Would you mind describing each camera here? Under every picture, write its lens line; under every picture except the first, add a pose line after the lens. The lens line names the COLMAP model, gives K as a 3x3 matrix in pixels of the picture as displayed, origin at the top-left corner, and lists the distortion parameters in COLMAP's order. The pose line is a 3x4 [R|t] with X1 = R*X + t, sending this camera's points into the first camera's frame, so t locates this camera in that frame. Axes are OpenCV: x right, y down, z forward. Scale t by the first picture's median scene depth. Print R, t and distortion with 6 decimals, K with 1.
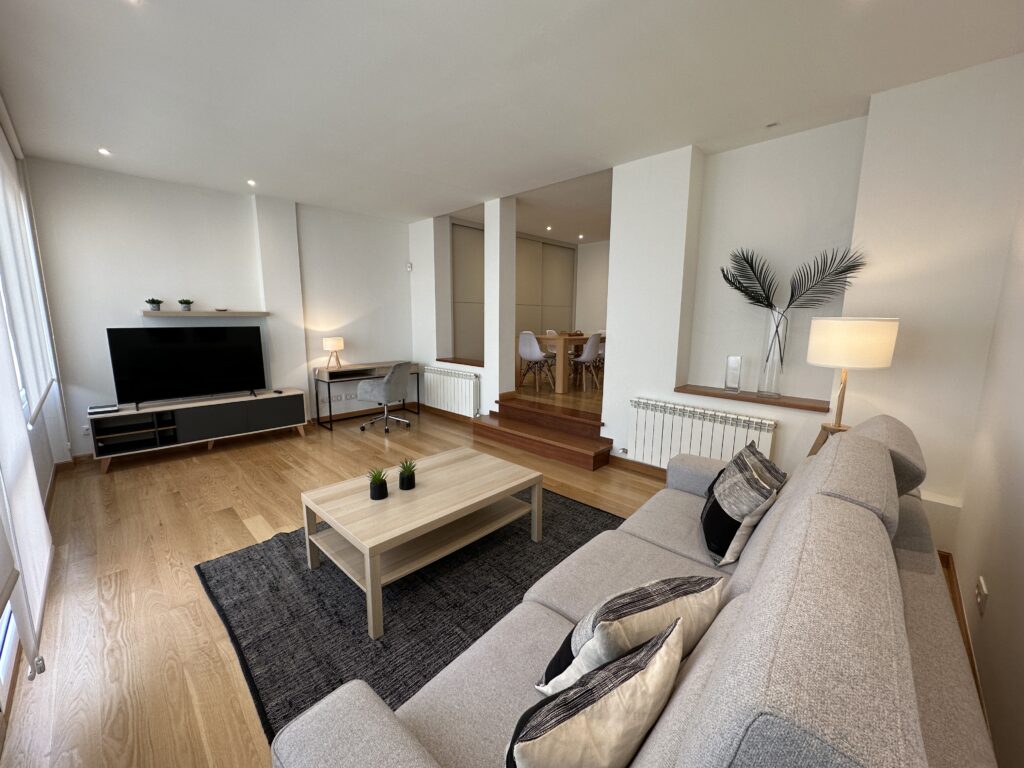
lens RADIAL K [[412.6, 0, 512.0], [0, 412.6, 384.0], [0, 0, 1]] dist [-0.001405, 0.000005]
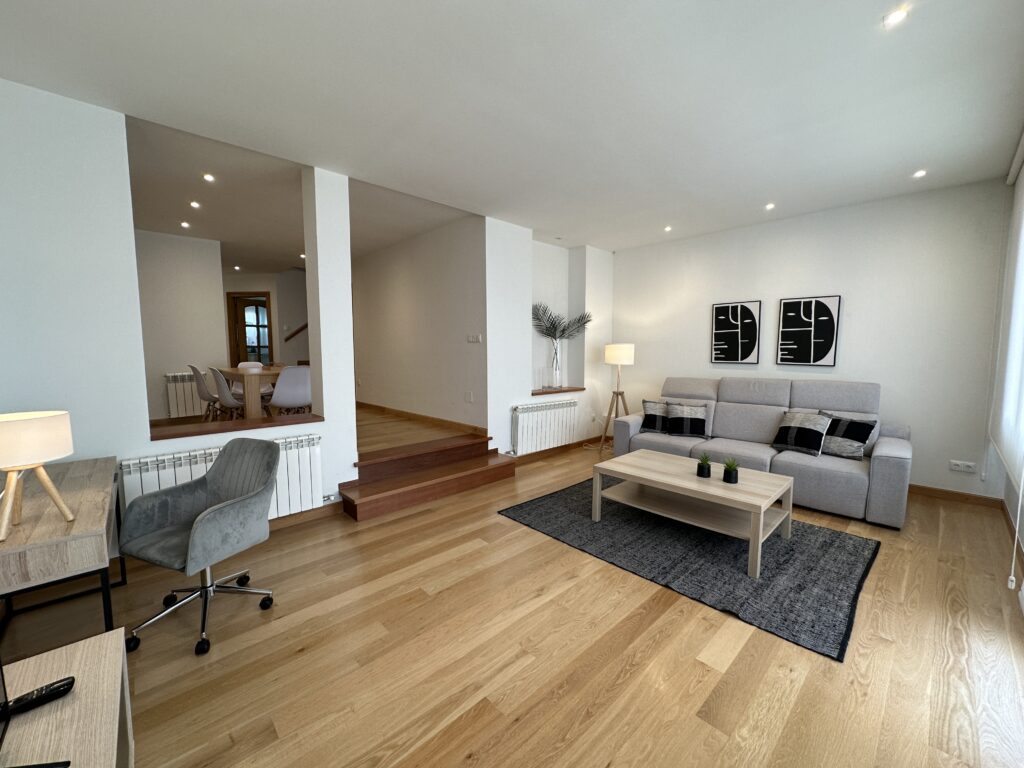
lens RADIAL K [[412.6, 0, 512.0], [0, 412.6, 384.0], [0, 0, 1]] dist [-0.001405, 0.000005]
pose [[0.031228, -0.091132, 0.995349, -0.800039], [0.163400, 0.982903, 0.084866, -0.120340], [-0.986066, 0.159990, 0.045585, 0.791605]]
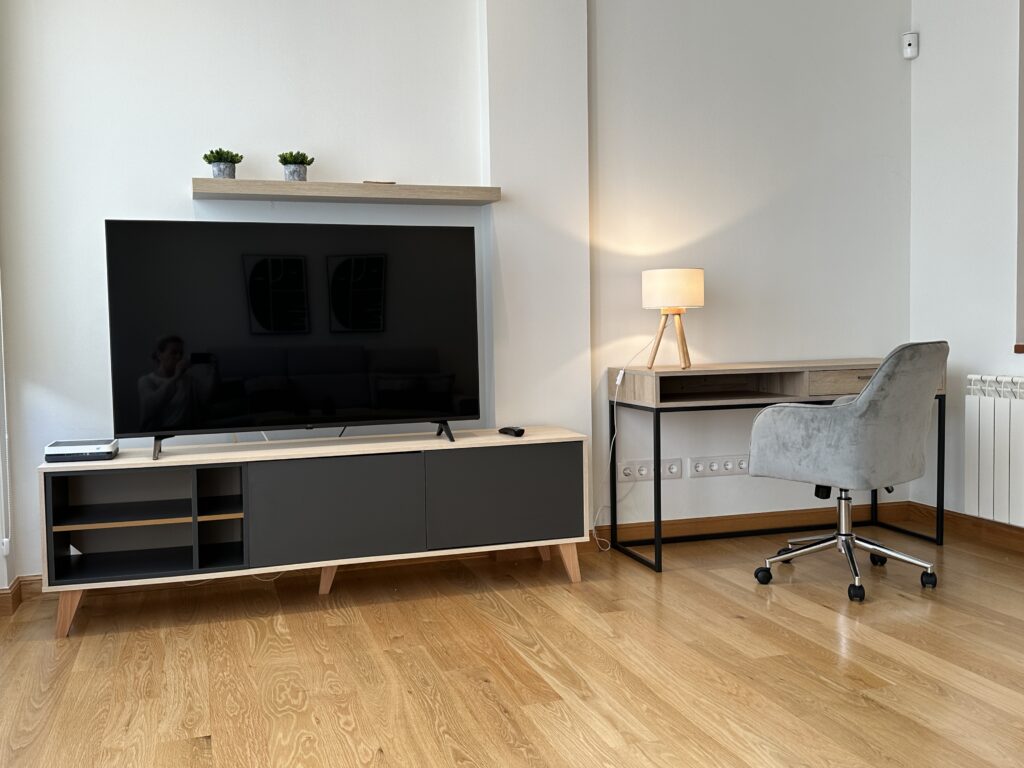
lens RADIAL K [[986.1, 0, 512.0], [0, 986.1, 384.0], [0, 0, 1]] dist [0.056675, -0.008328]
pose [[0.884495, 0.004936, -0.466523, -0.227086], [-0.050196, 0.995147, -0.084637, 0.050125], [0.463841, 0.098279, 0.880450, 0.349634]]
